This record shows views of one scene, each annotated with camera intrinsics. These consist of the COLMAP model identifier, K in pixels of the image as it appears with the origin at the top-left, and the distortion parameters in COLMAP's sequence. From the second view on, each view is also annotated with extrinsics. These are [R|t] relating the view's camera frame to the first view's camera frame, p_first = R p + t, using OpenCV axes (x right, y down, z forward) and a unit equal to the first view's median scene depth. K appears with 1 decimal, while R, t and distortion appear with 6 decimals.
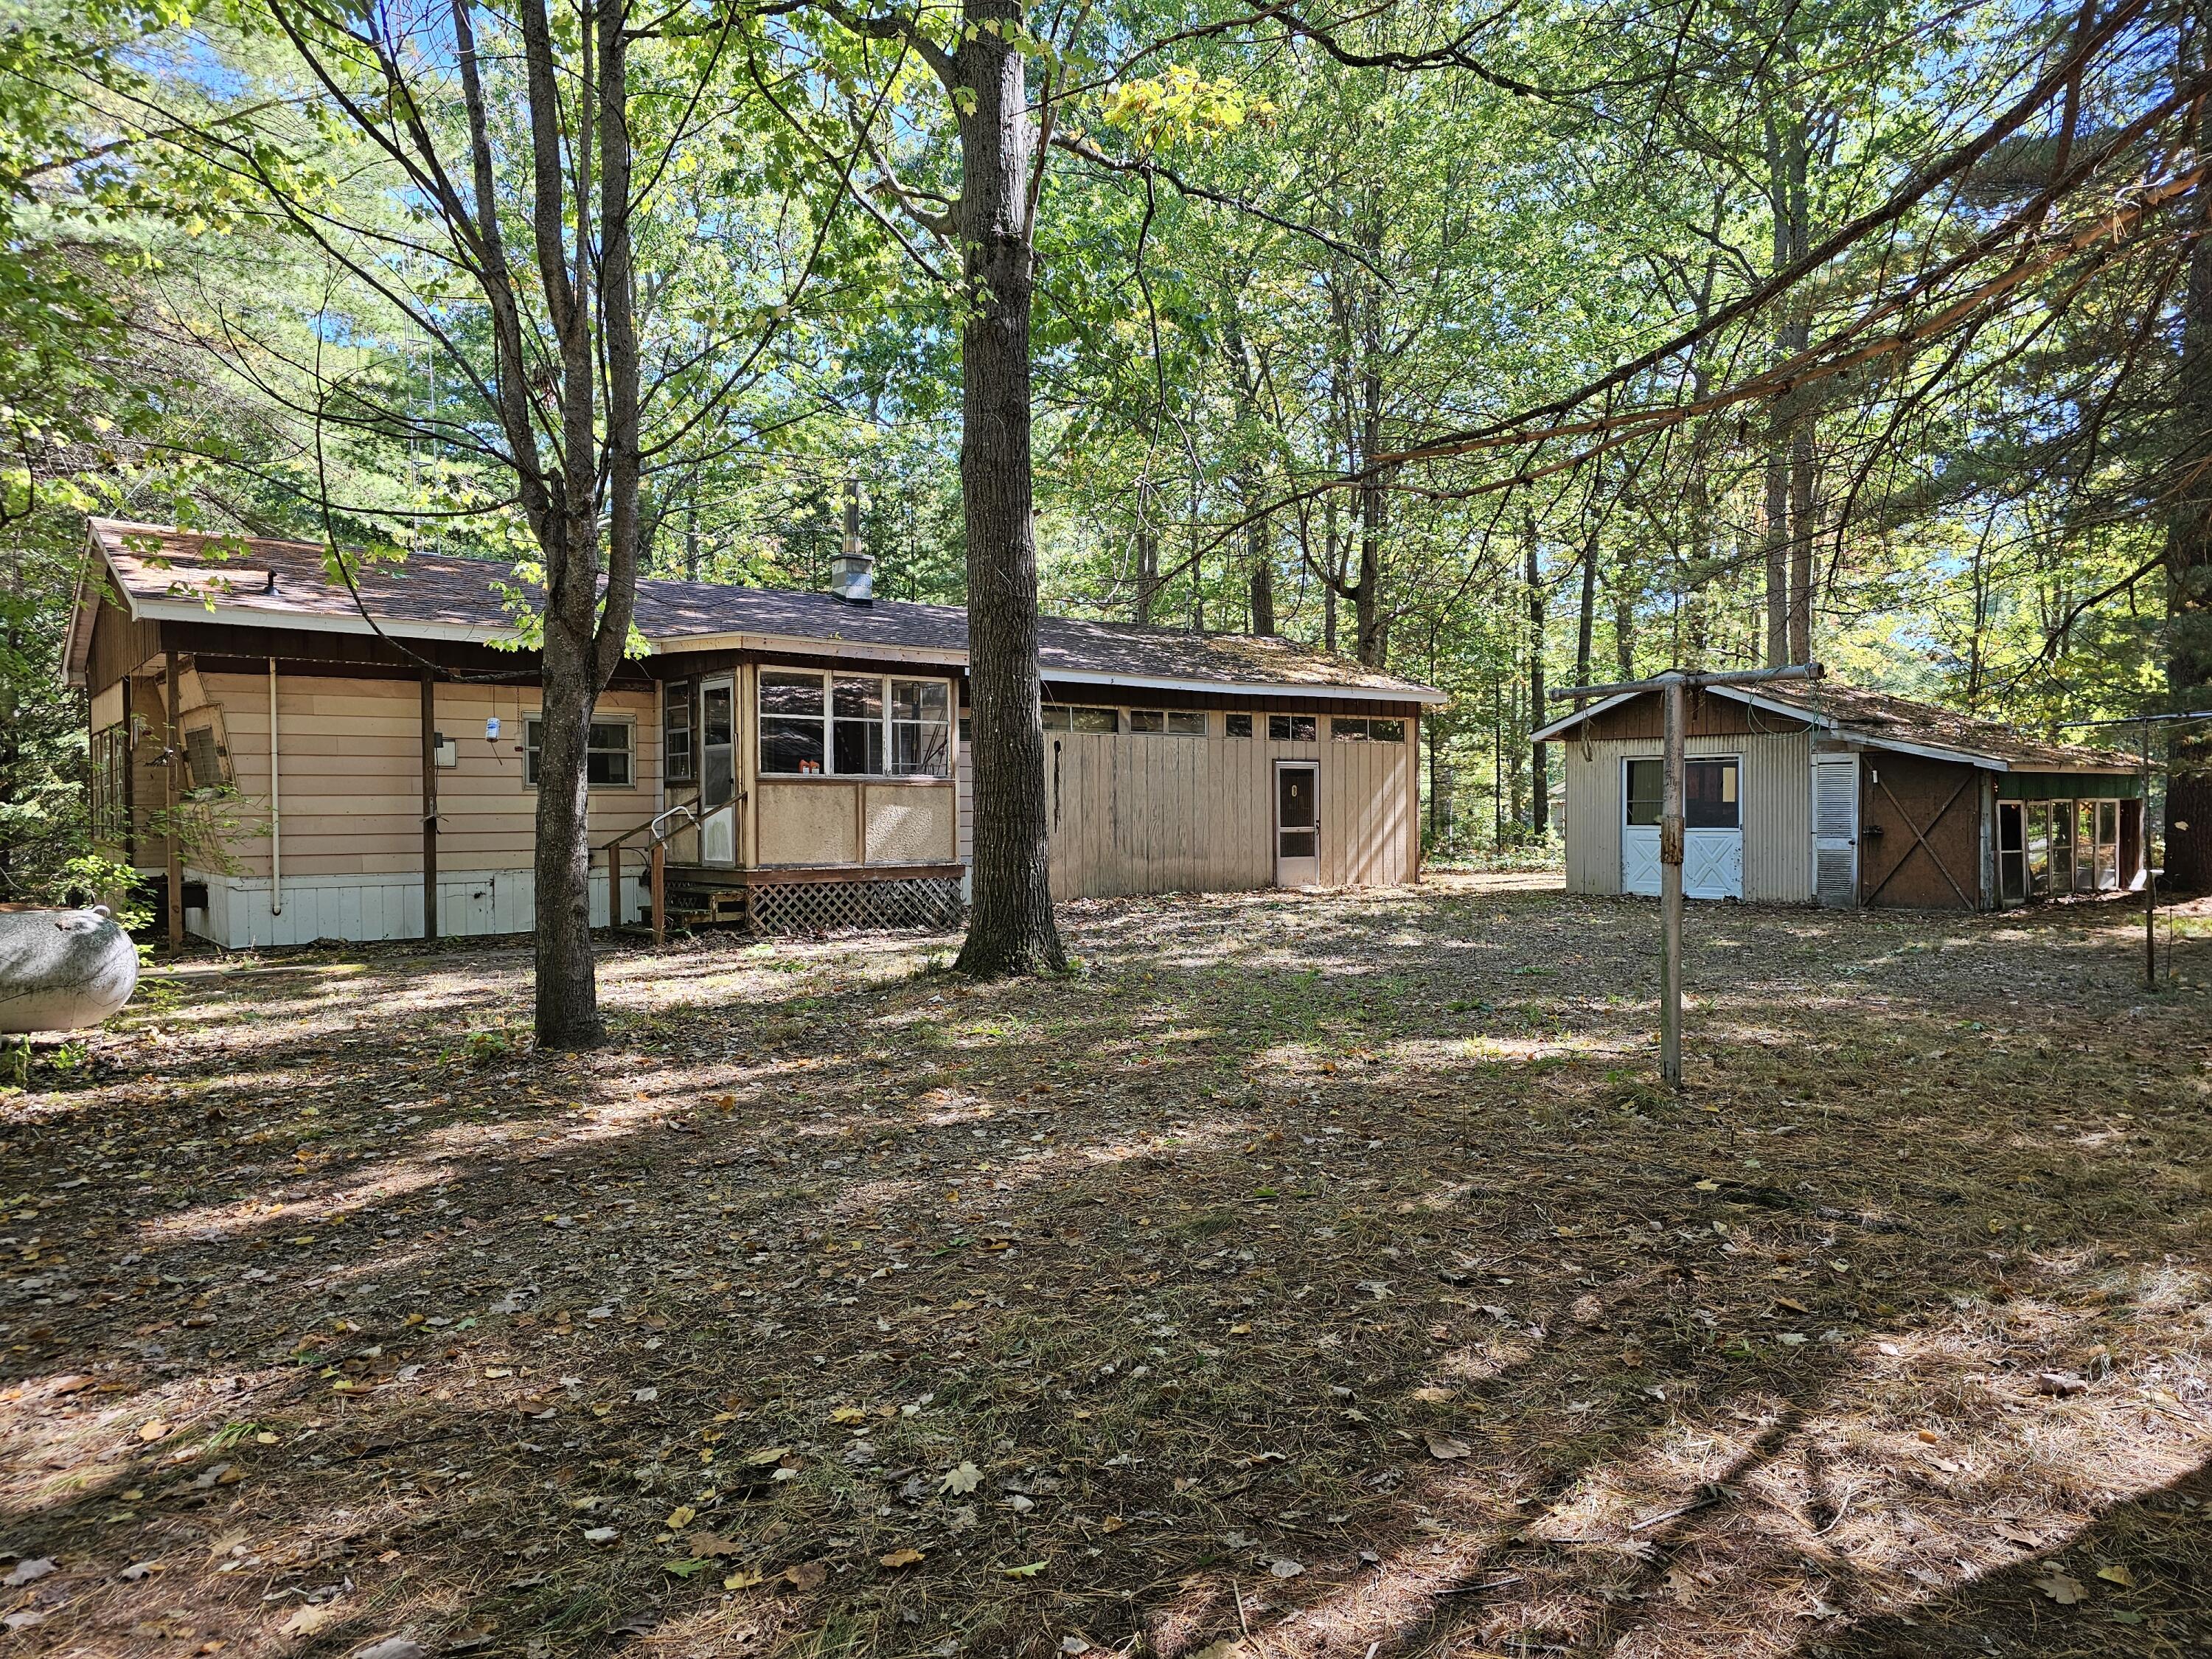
lens RADIAL K [[1498.9, 0, 1051.7], [0, 1498.9, 835.9], [0, 0, 1]] dist [0.083685, -0.072764]
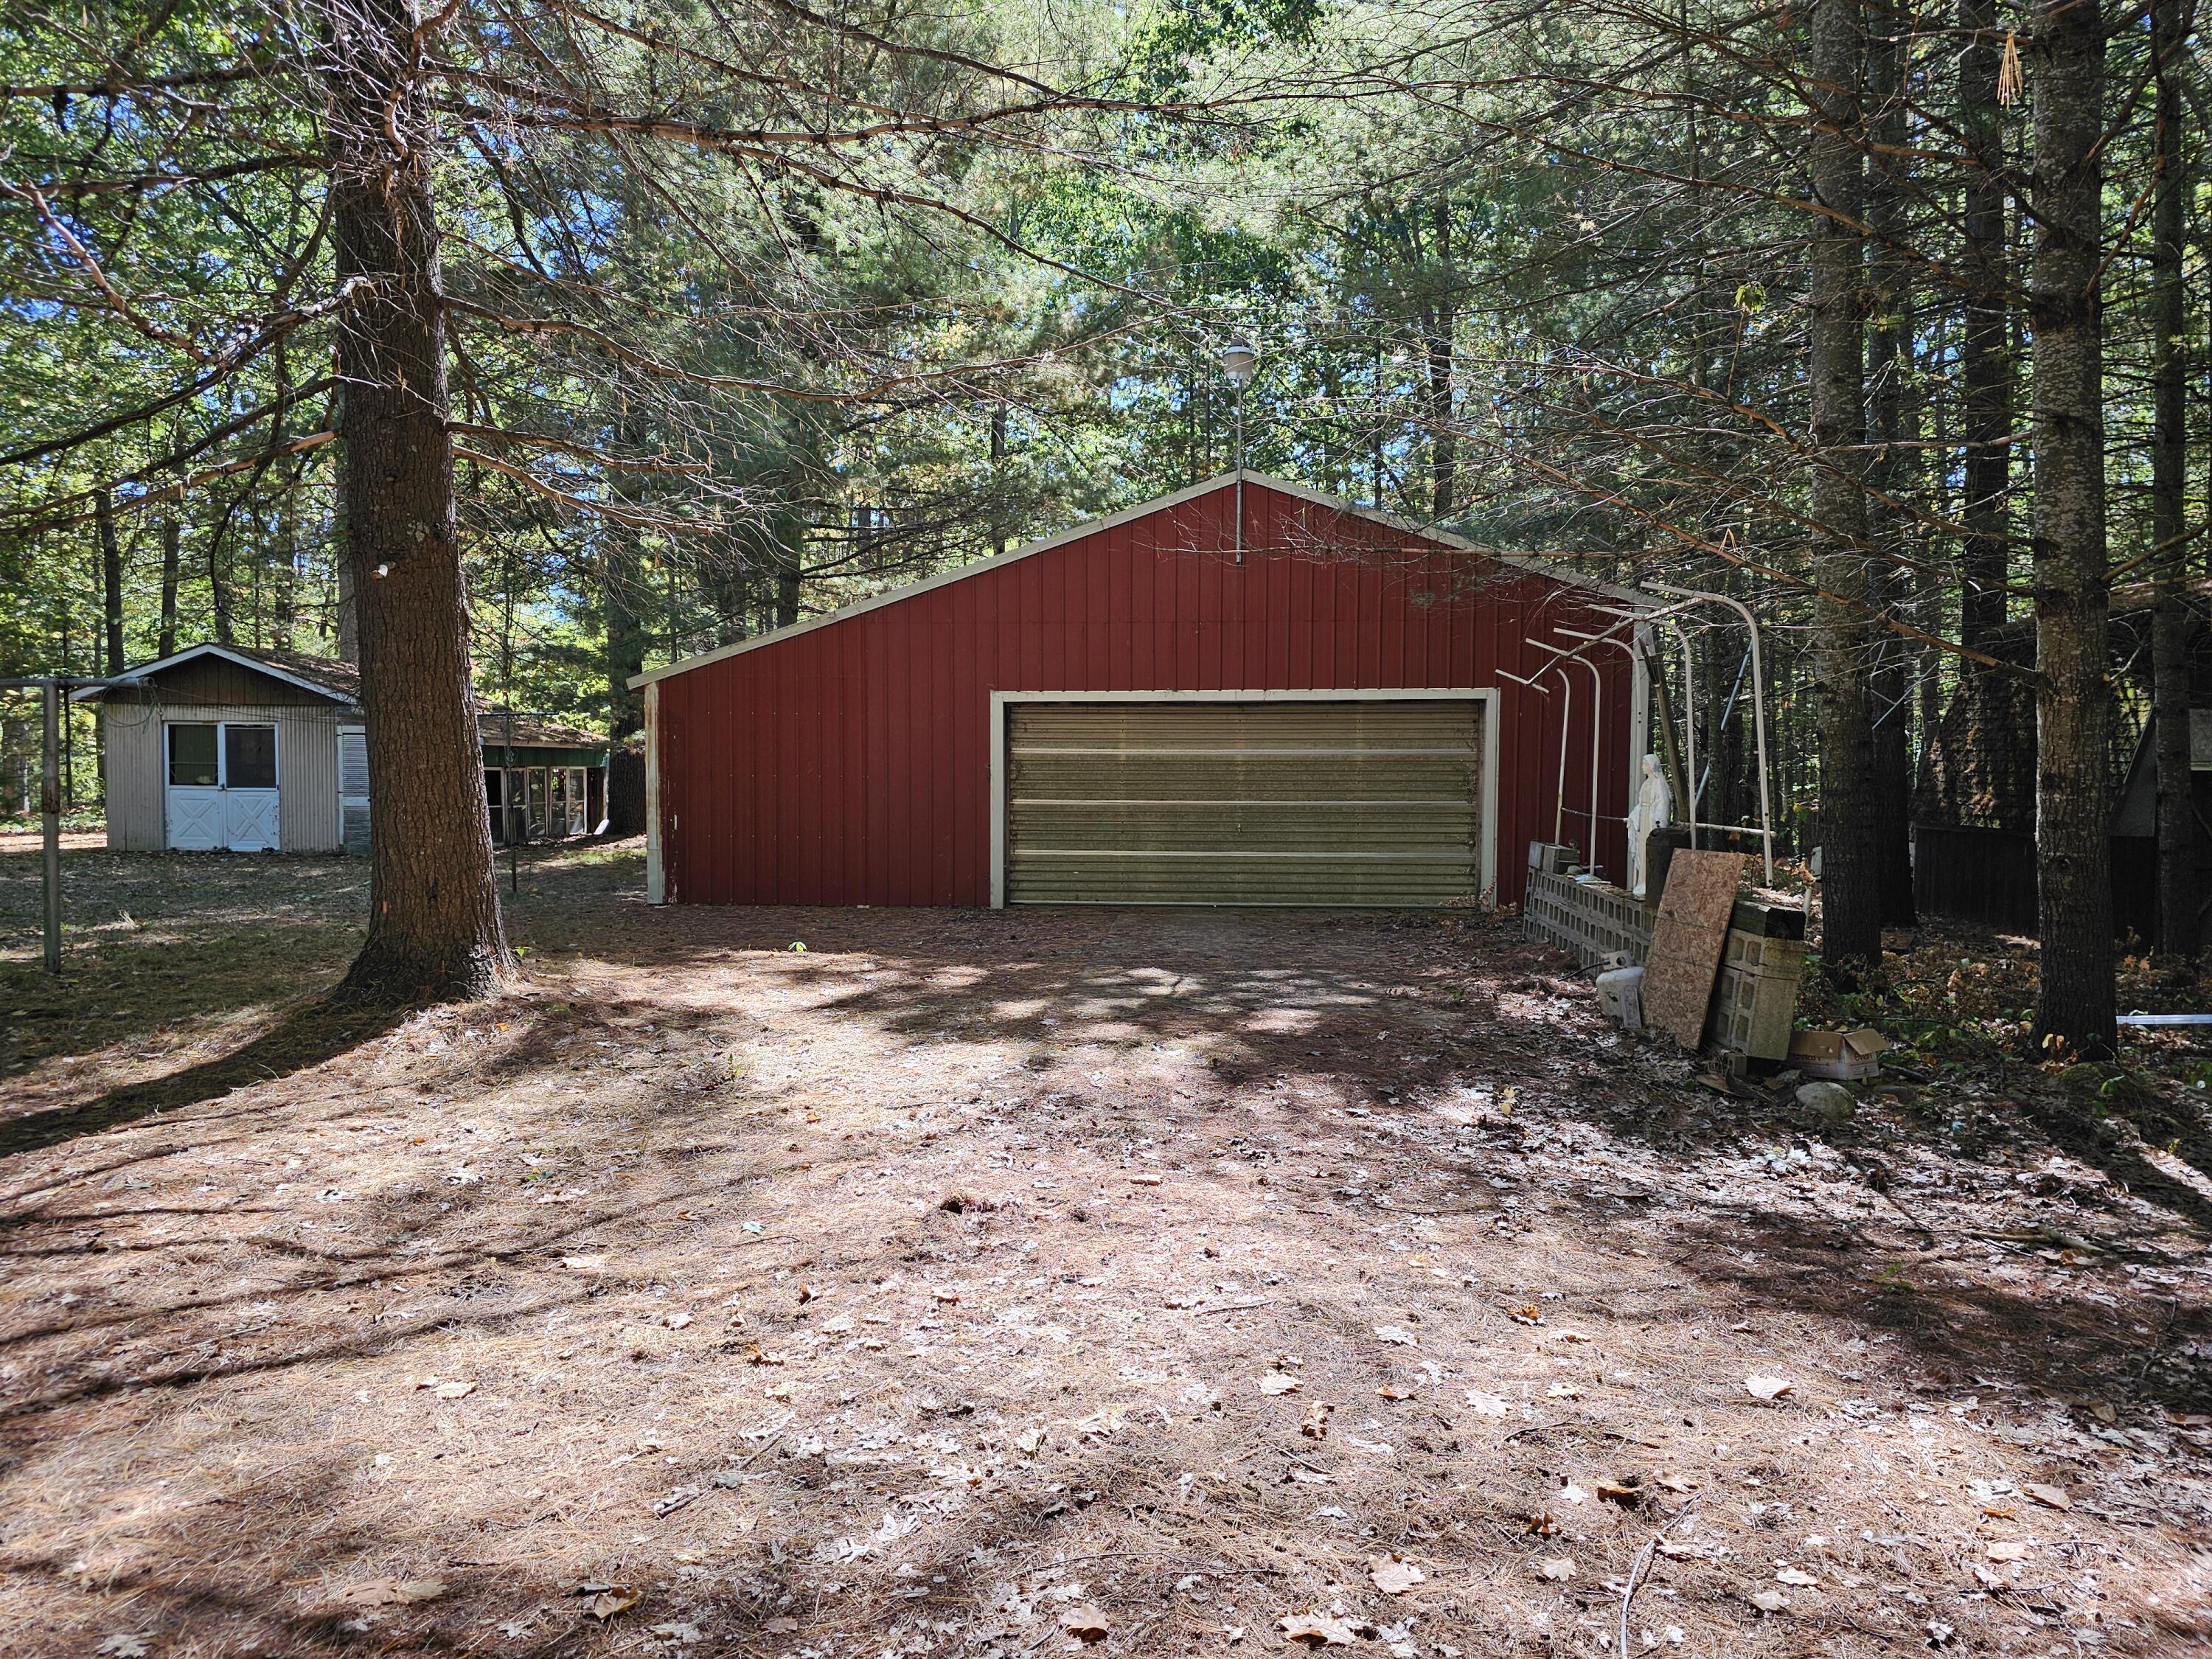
lens RADIAL K [[1498.9, 0, 1116.8], [0, 1498.9, 826.4], [0, 0, 1]] dist [0.083685, -0.072764]
pose [[0.649582, -0.018949, 0.760055, -0.008361], [0.003951, 0.999760, 0.021549, 0.002062], [-0.760281, -0.010995, 0.649501, -0.271355]]
